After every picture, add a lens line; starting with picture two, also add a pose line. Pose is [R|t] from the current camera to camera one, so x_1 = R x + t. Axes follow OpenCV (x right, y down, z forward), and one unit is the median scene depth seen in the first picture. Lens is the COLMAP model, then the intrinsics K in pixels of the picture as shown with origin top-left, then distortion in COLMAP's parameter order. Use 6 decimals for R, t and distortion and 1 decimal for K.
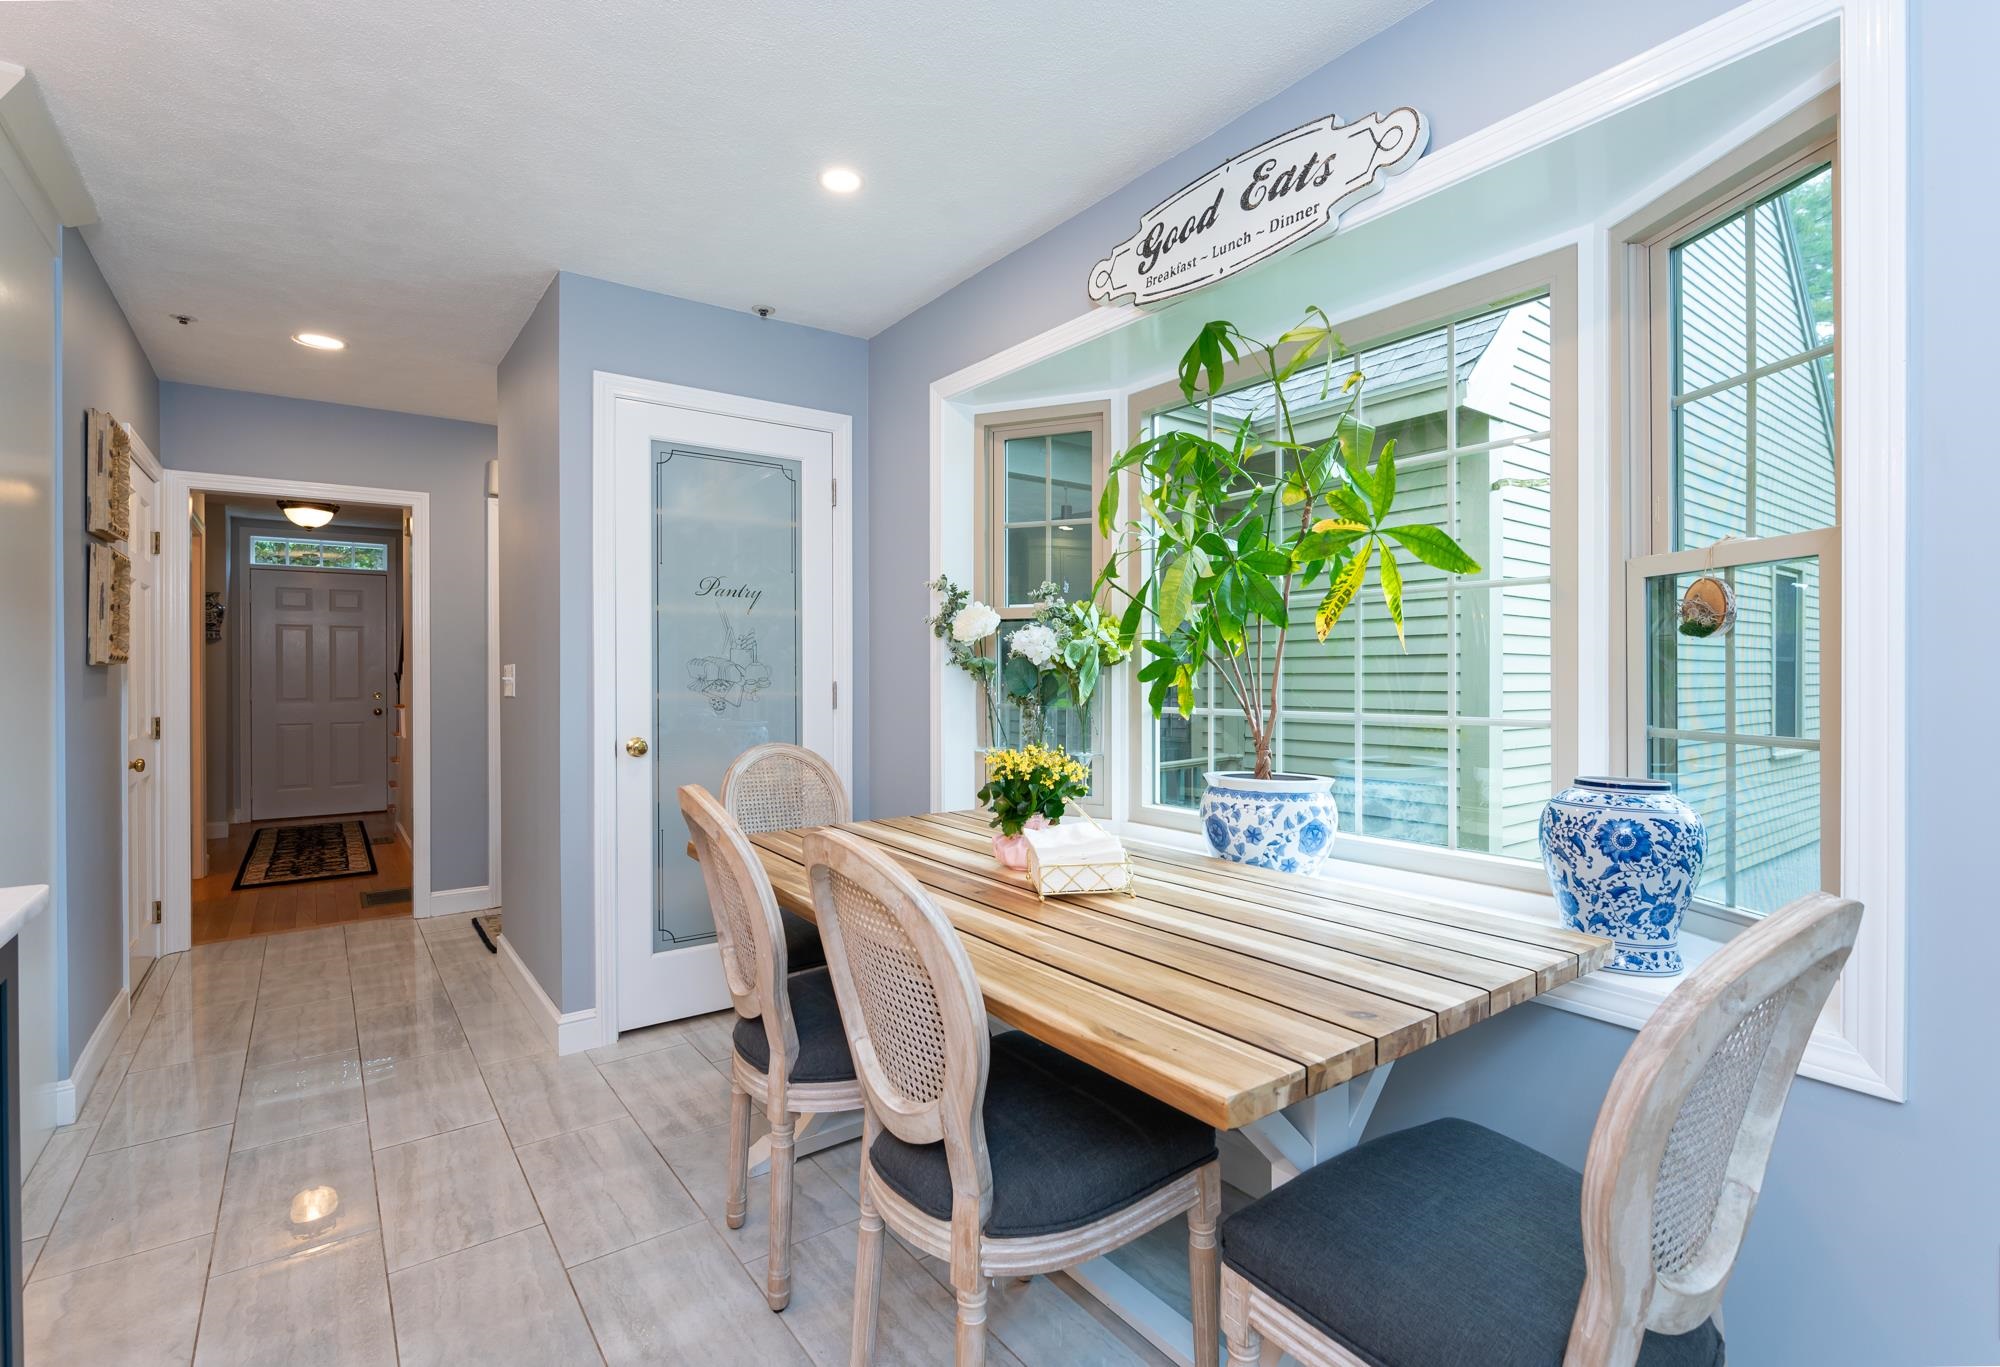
lens RADIAL K [[935.2, 0, 1024.4], [0, 935.2, 677.9], [0, 0, 1]] dist [-0.005831, -0.000073]
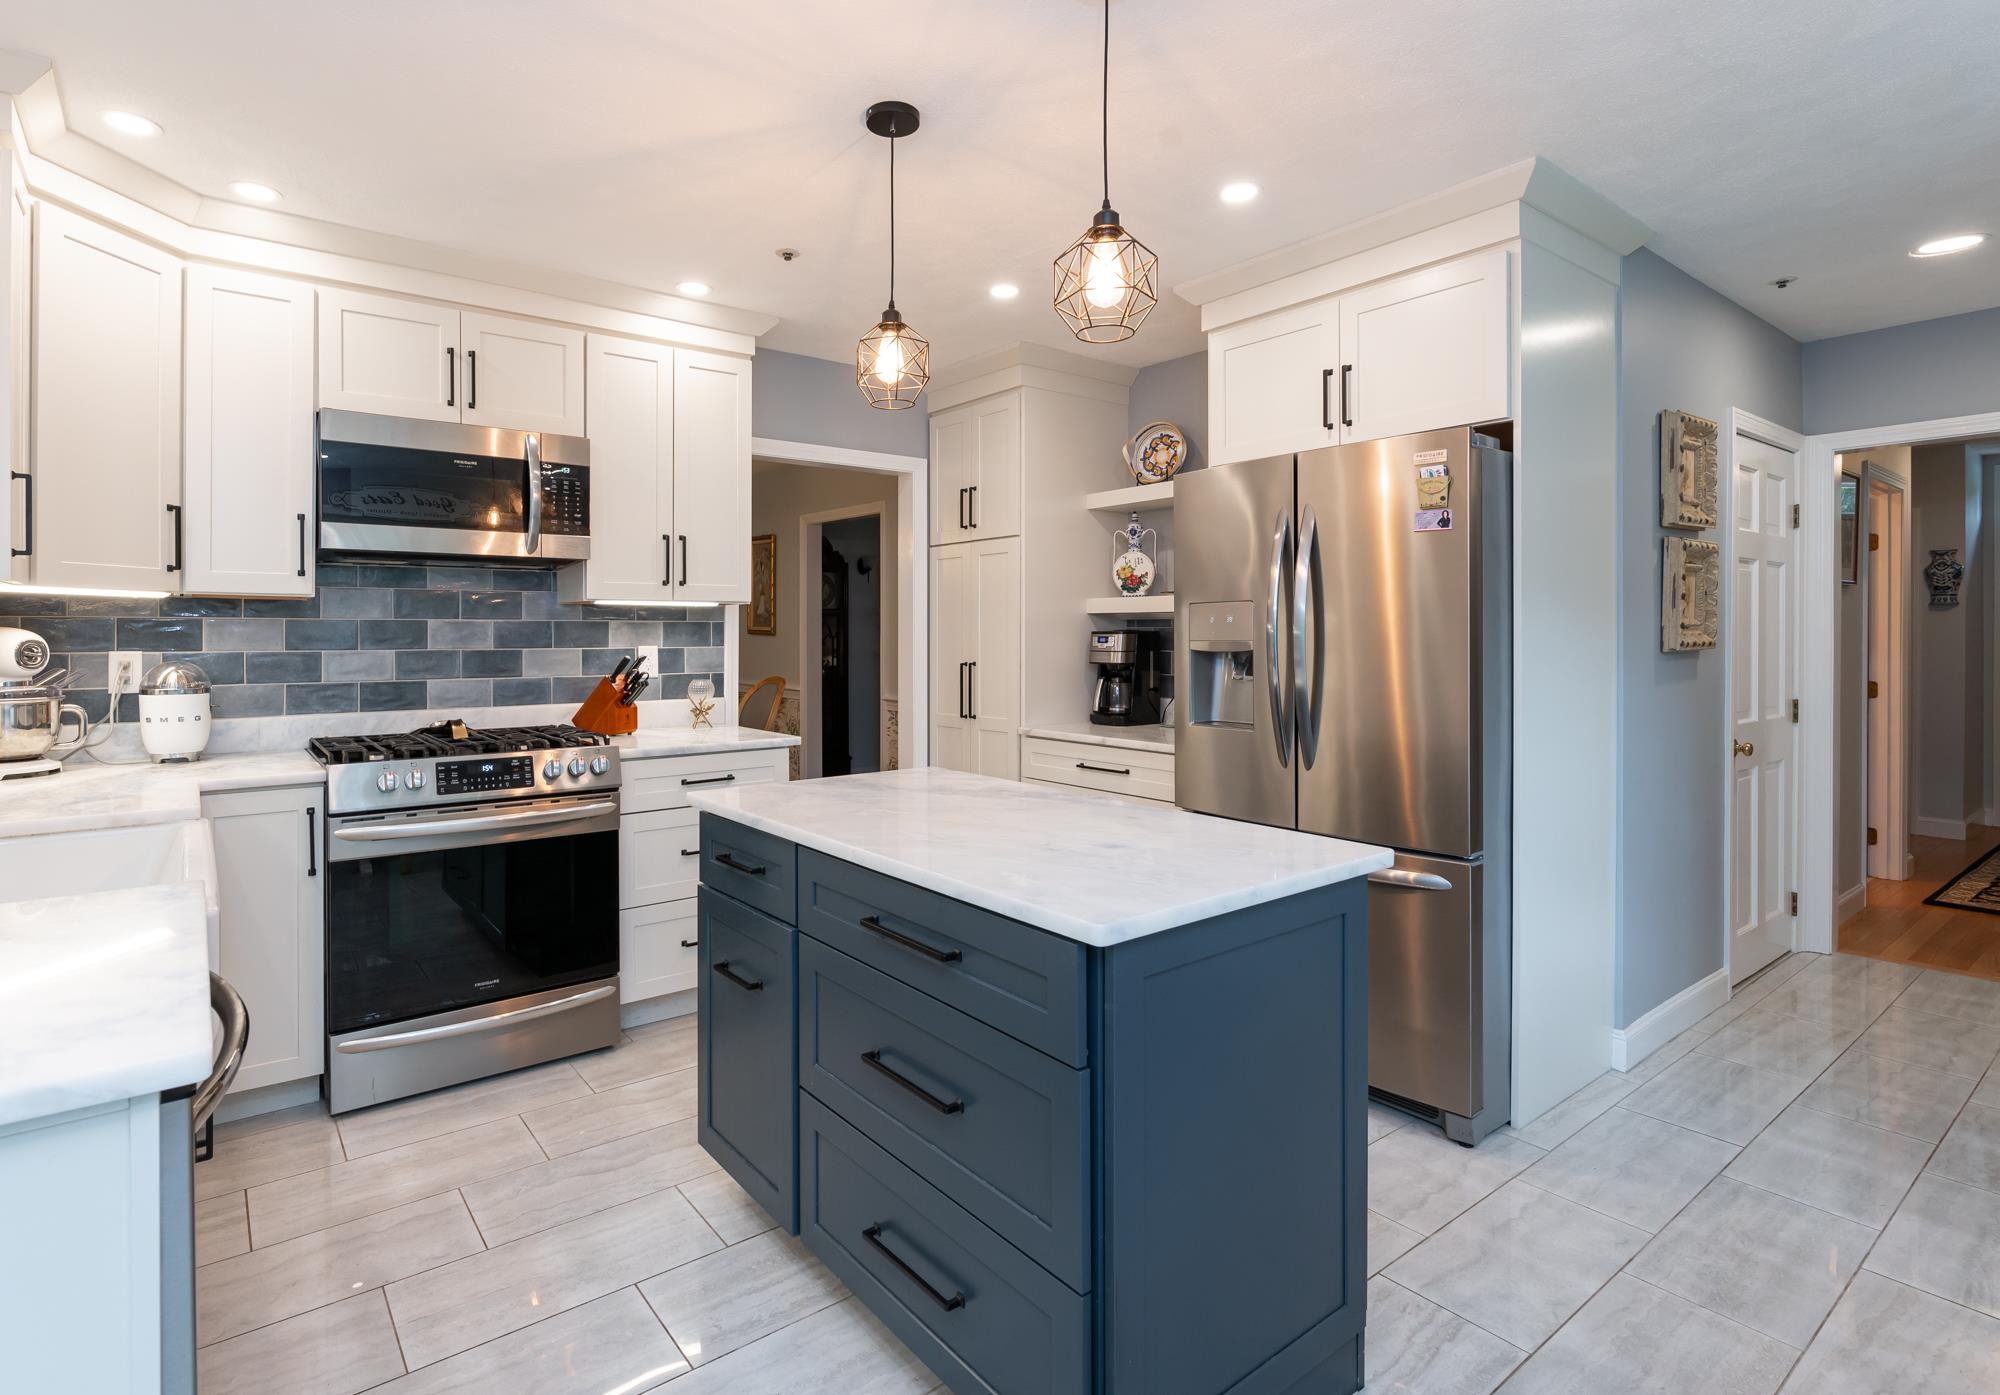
lens RADIAL K [[992.0, 0, 904.5], [0, 992.0, 636.8], [0, 0, 1]] dist [-0.001368, -0.000219]
pose [[-0.029949, 0.005181, -0.999538, 0.168001], [-0.002025, 0.999984, 0.005244, -0.038790], [0.999549, 0.002182, -0.029938, 0.182193]]
